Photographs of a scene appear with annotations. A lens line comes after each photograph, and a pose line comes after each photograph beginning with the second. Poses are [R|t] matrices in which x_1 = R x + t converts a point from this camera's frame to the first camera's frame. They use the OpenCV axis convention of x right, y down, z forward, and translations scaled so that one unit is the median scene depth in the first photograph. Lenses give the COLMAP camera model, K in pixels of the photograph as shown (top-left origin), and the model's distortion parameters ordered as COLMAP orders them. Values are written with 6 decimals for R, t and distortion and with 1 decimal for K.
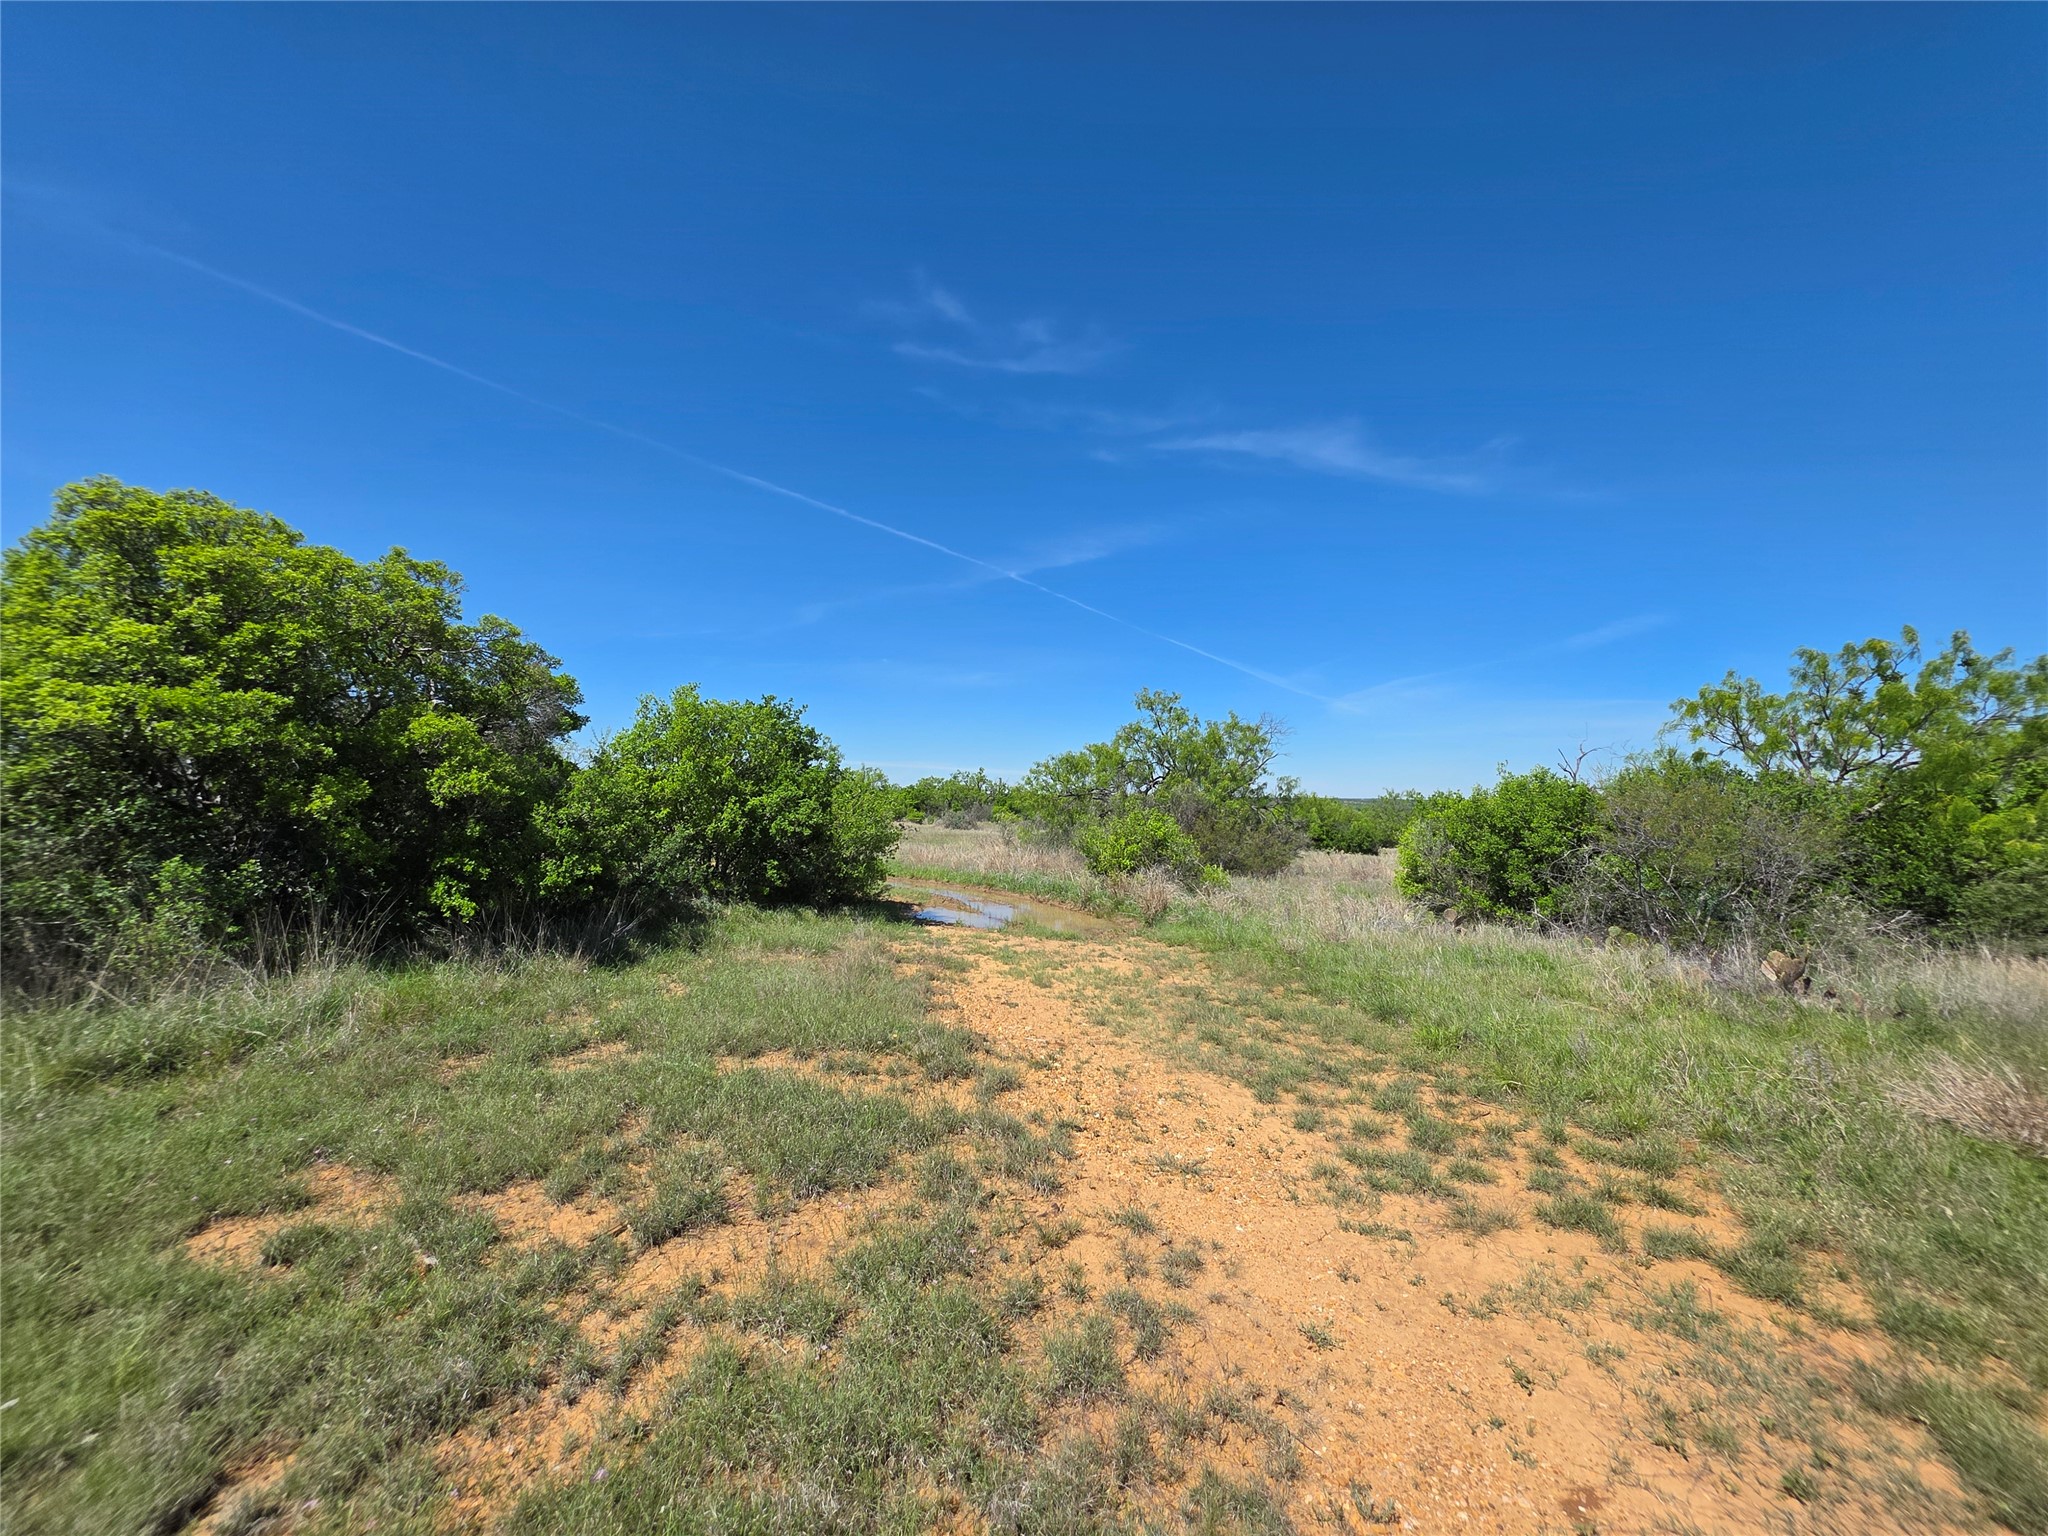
lens RADIAL K [[819.0, 0, 1026.5], [0, 819.0, 765.9], [0, 0, 1]] dist [0.001431, 0.000208]
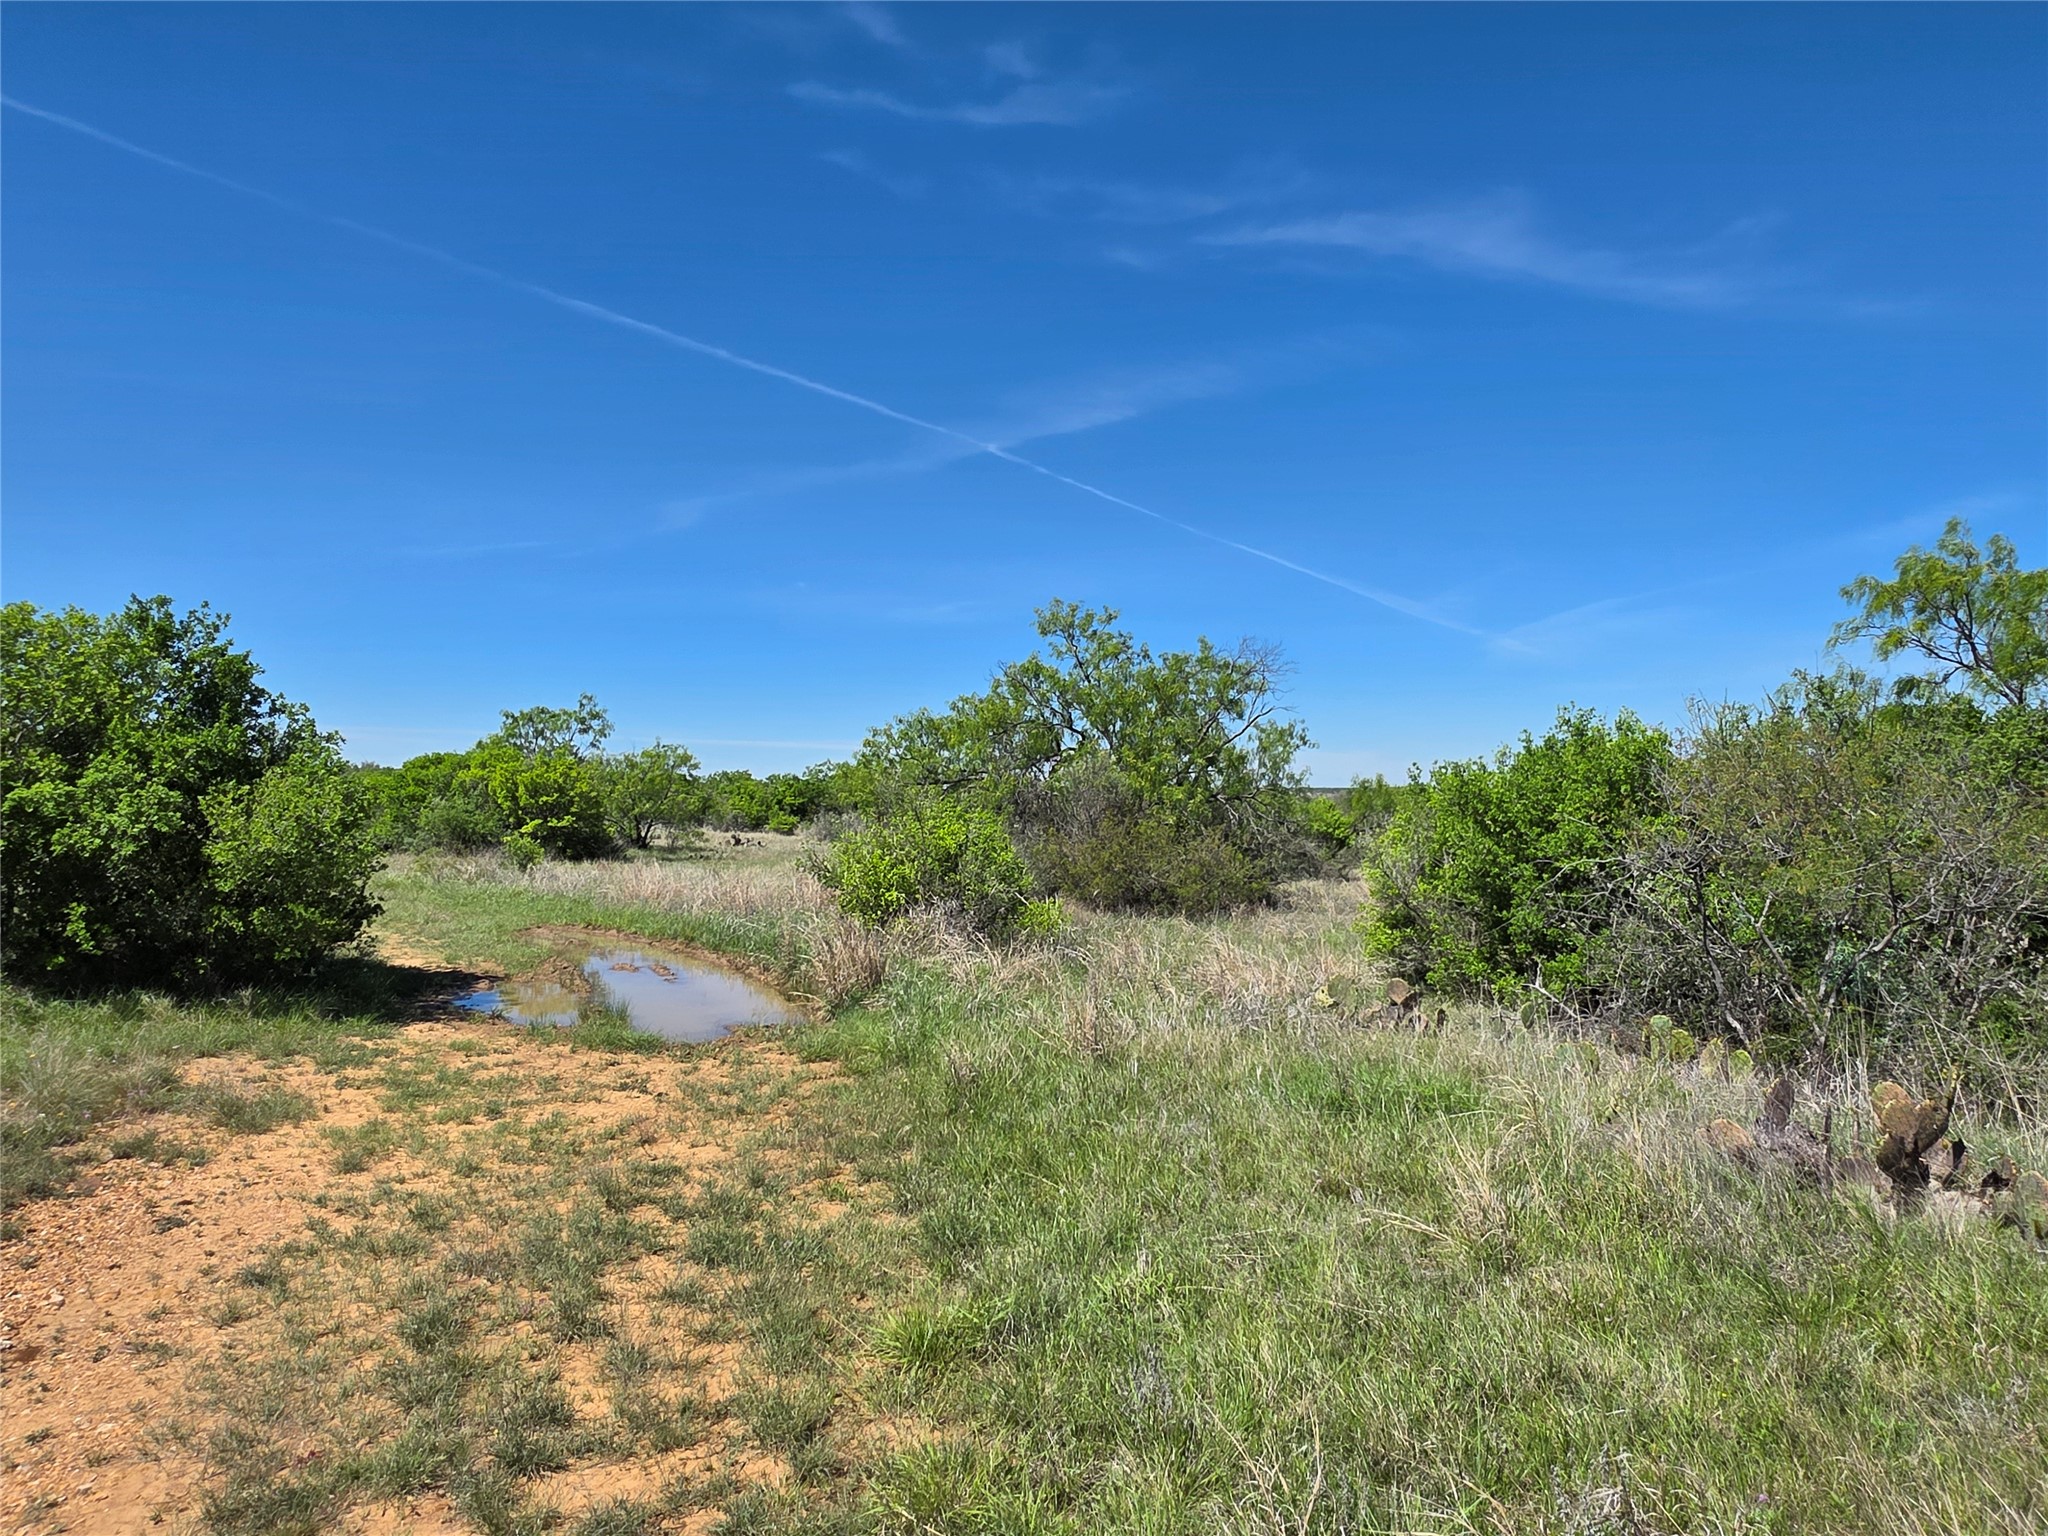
lens RADIAL K [[1244.9, 0, 1022.1], [0, 1244.9, 787.3], [0, 0, 1]] dist [-0.001712, -0.000593]
pose [[0.999821, -0.013168, -0.013589, 0.136982], [0.013619, 0.999339, 0.033693, 0.009958], [0.013136, -0.033872, 0.999340, 0.095823]]
